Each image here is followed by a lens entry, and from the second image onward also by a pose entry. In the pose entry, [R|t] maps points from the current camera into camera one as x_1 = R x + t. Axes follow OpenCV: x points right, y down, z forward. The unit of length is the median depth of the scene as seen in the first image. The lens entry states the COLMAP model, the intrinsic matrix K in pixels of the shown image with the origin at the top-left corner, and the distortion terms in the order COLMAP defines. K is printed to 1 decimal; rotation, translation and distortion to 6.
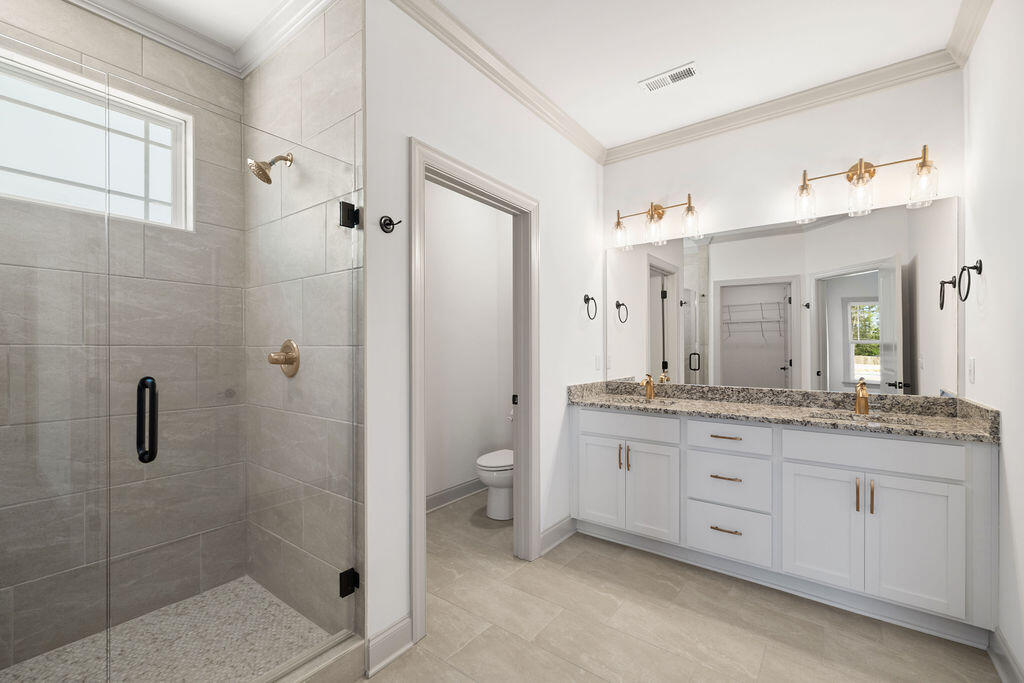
lens RADIAL K [[435.9, 0, 509.2], [0, 435.9, 347.7], [0, 0, 1]] dist [0.004044, 0.000198]
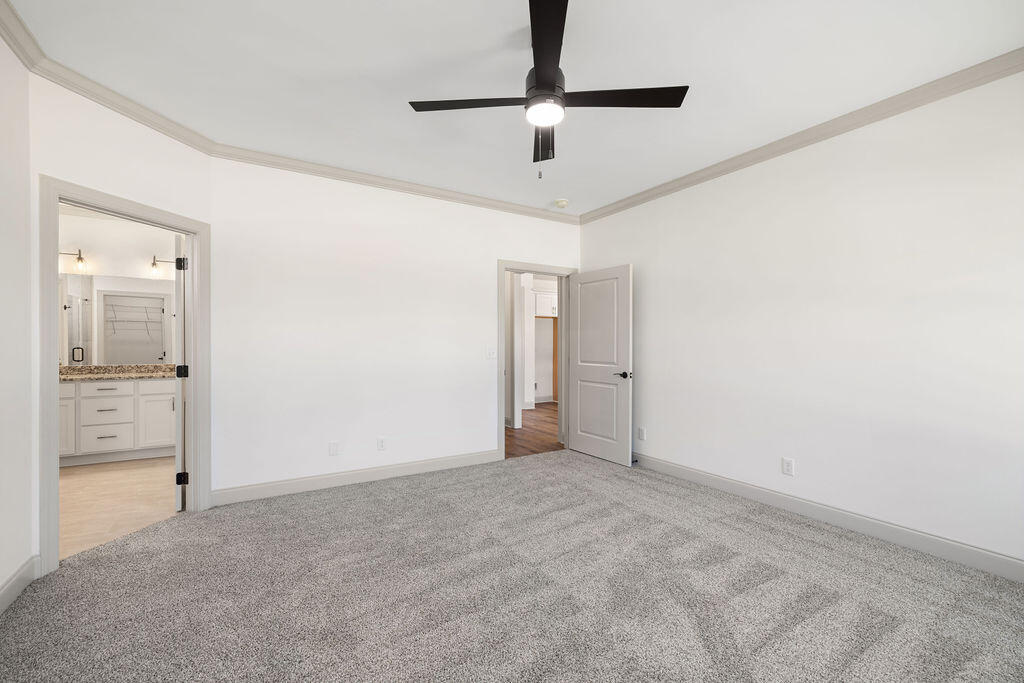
lens RADIAL K [[435.9, 0, 508.9], [0, 435.9, 348.2], [0, 0, 1]] dist [0.004044, 0.000198]
pose [[0.364800, -0.005009, 0.931073, -0.567653], [-0.003795, 0.999969, 0.006866, 0.003316], [-0.931078, -0.006038, 0.364769, -1.177573]]
